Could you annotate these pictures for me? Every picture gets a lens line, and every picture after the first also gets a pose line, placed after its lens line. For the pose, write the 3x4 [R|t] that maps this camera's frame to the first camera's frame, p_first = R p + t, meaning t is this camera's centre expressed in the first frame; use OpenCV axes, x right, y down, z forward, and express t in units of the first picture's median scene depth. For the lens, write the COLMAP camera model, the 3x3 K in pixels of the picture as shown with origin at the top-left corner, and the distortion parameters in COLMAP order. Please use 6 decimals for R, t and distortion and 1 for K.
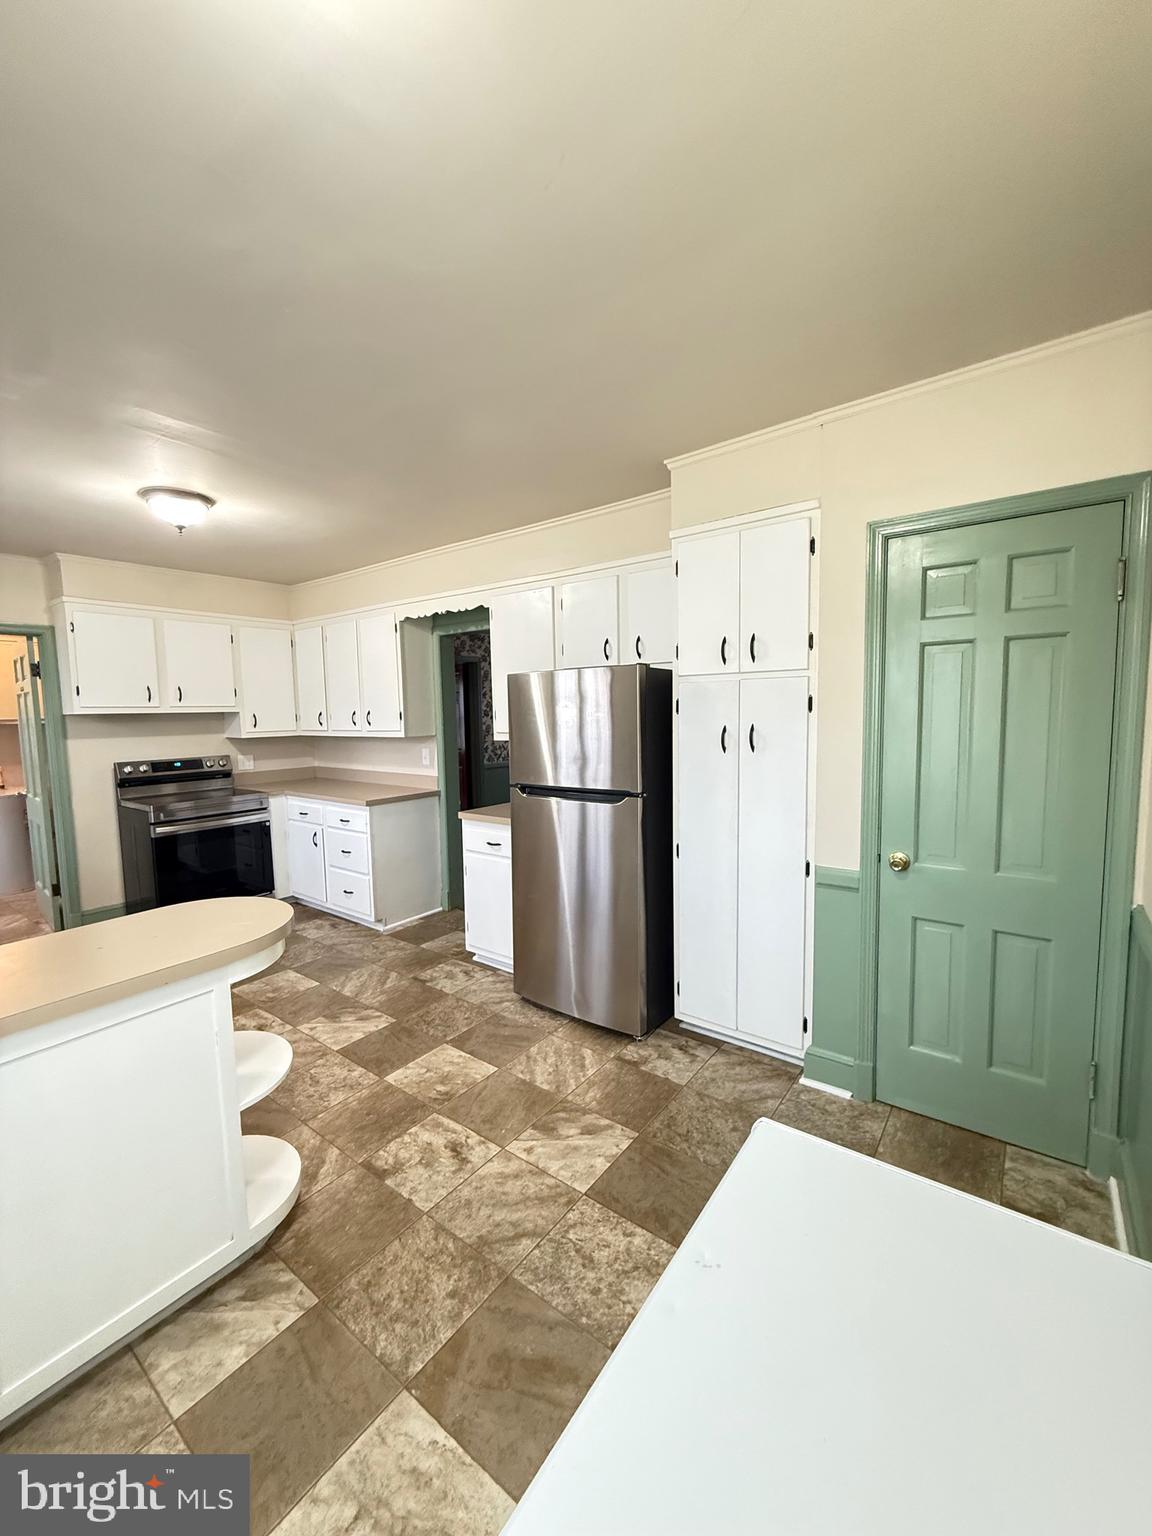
lens RADIAL K [[611.7, 0, 578.1], [0, 611.7, 765.7], [0, 0, 1]] dist [-0.002699, 0.000049]
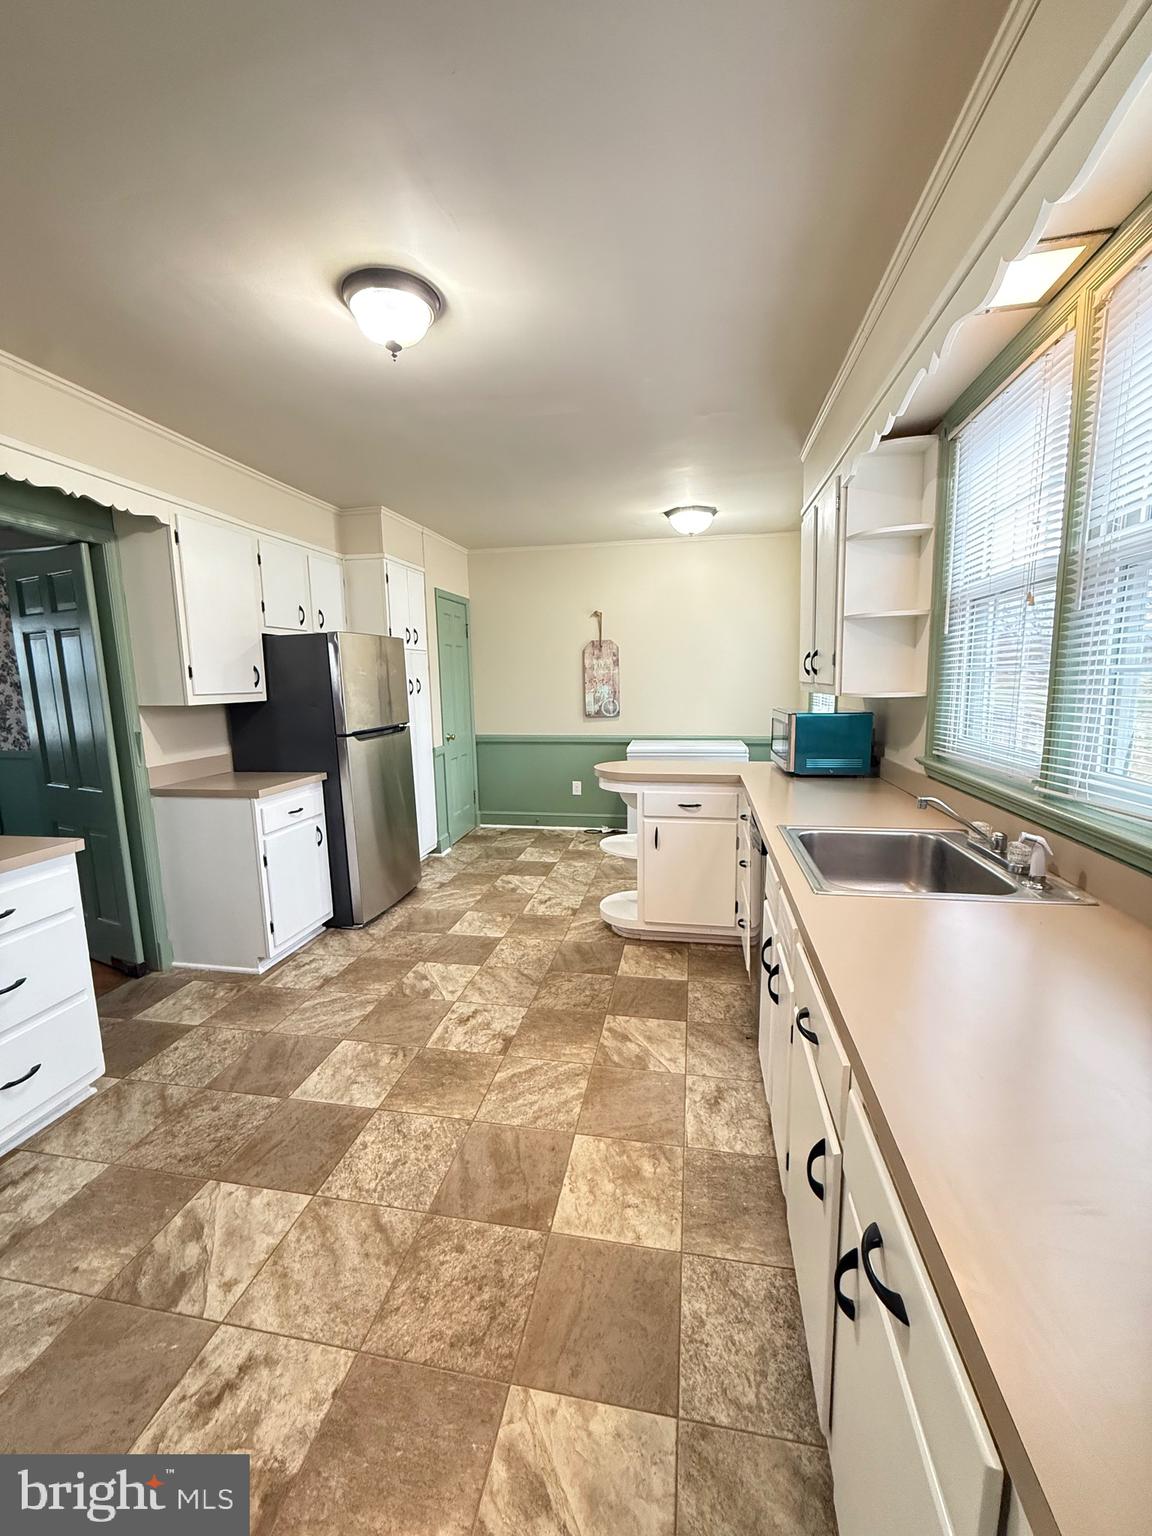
lens RADIAL K [[611.7, 0, 573.6], [0, 611.7, 763.5], [0, 0, 1]] dist [-0.002699, 0.000049]
pose [[-0.437988, -0.098187, 0.893603, -1.599264], [0.111269, 0.980453, 0.162266, -0.064611], [-0.892068, 0.170501, -0.418502, 1.400329]]
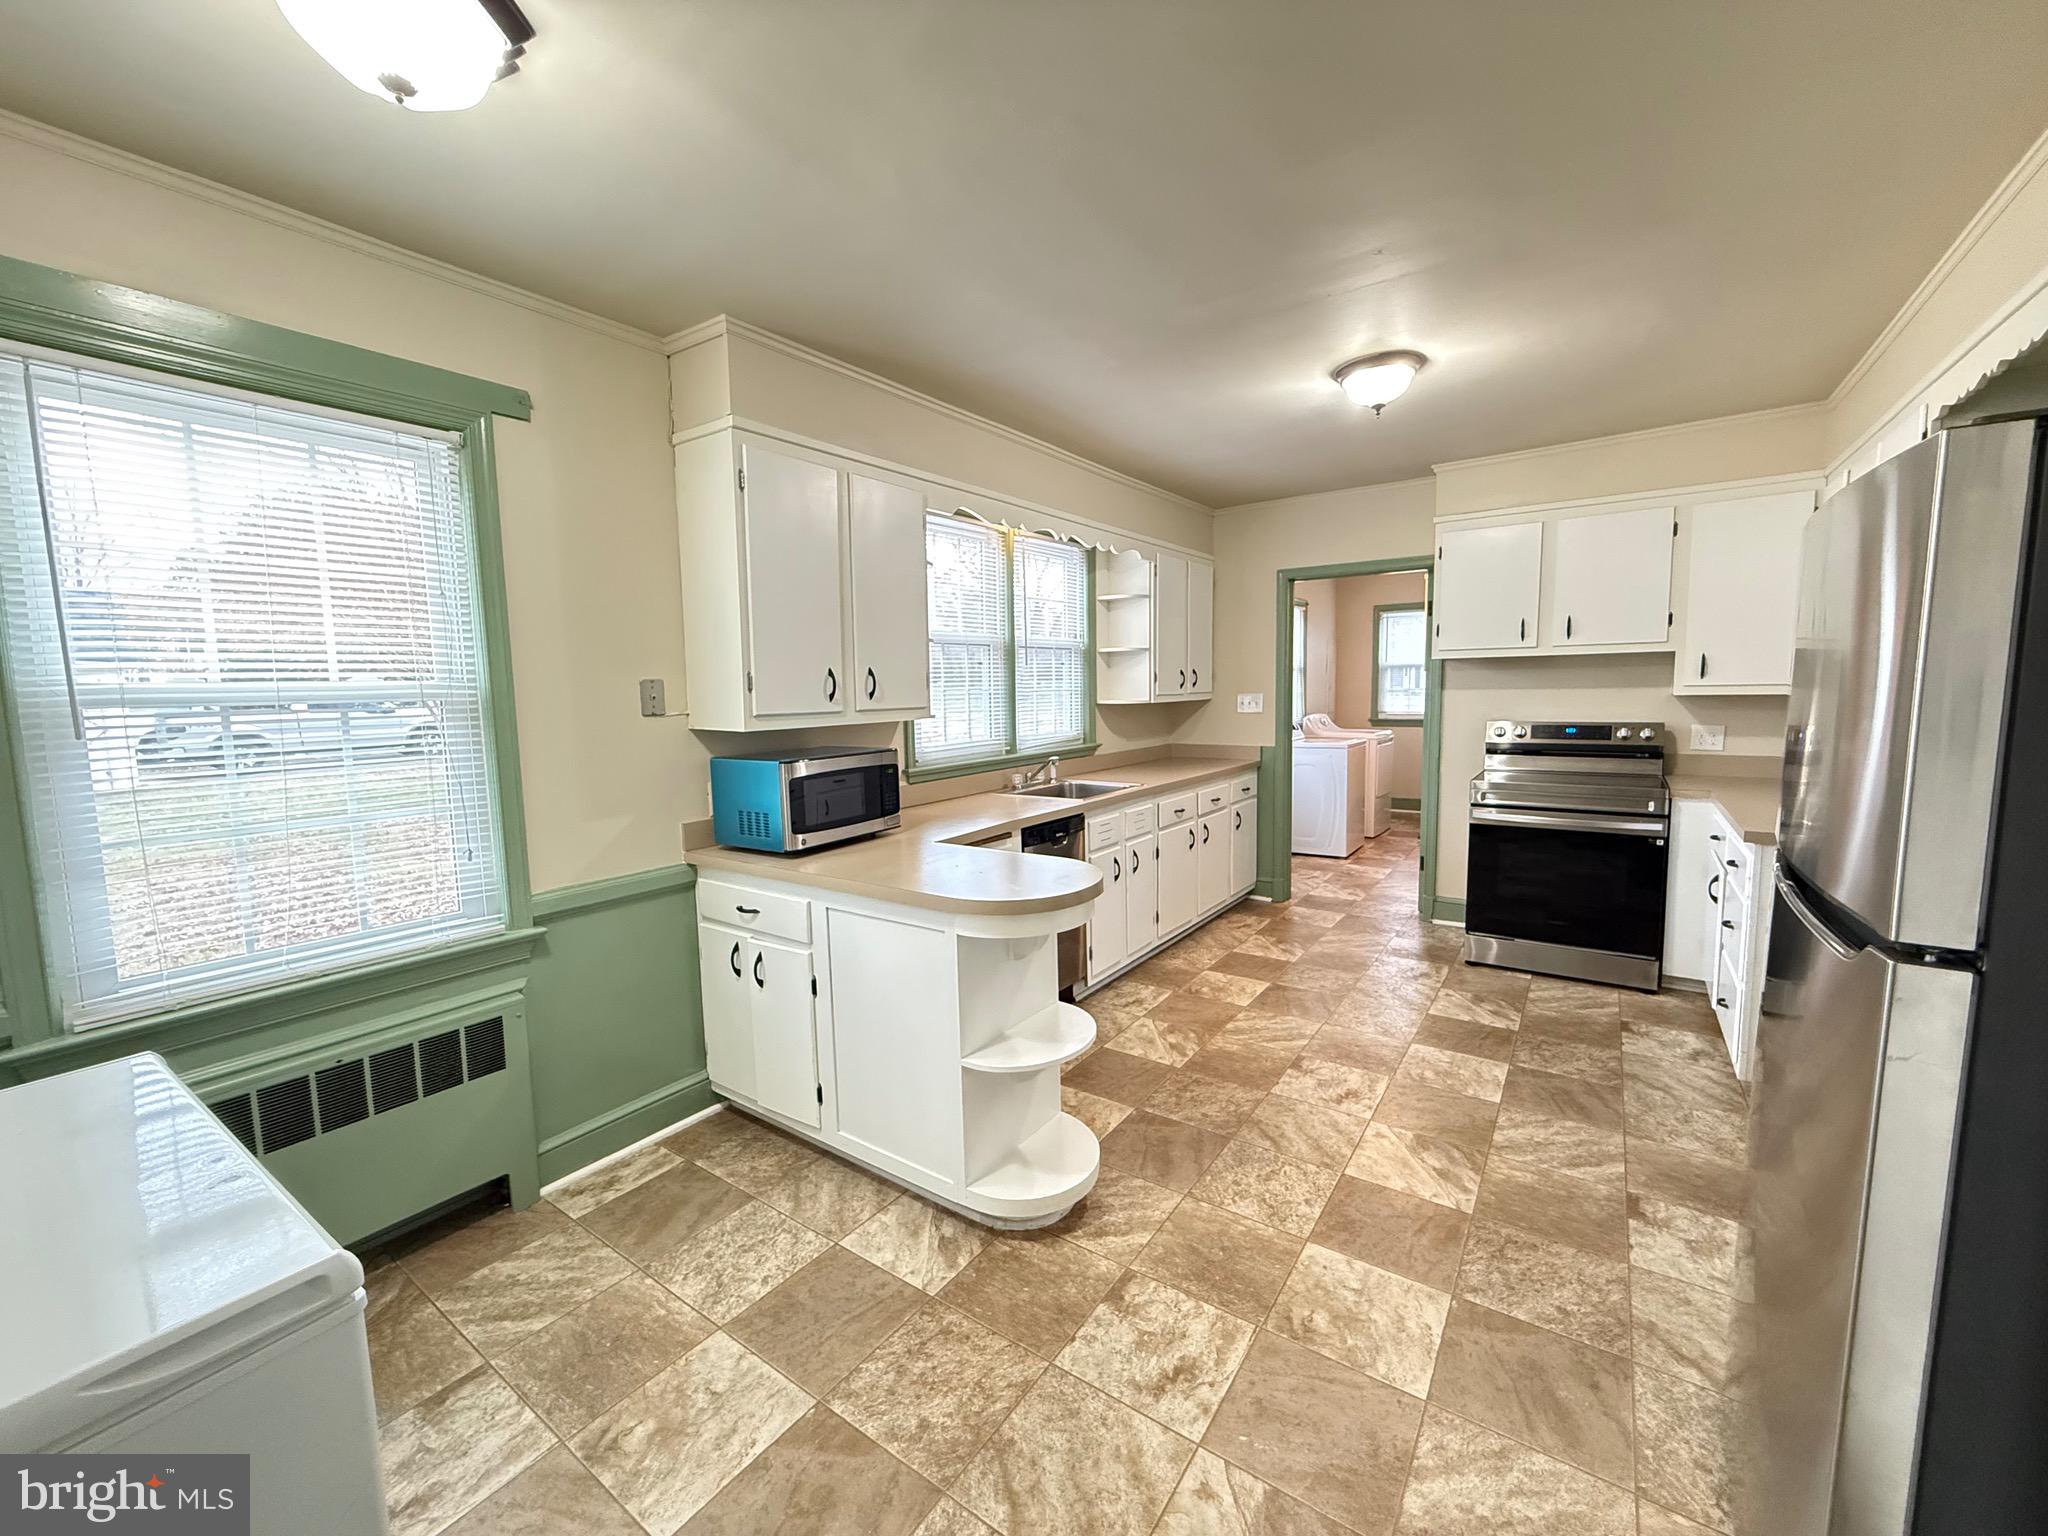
lens RADIAL K [[815.7, 0, 1020.0], [0, 815.7, 768.7], [0, 0, 1]] dist [-0.002699, 0.000049]
pose [[0.025722, 0.122290, -0.992161, 0.453957], [-0.071578, 0.990167, 0.120189, -0.047441], [0.997103, 0.067926, 0.034222, 0.664105]]
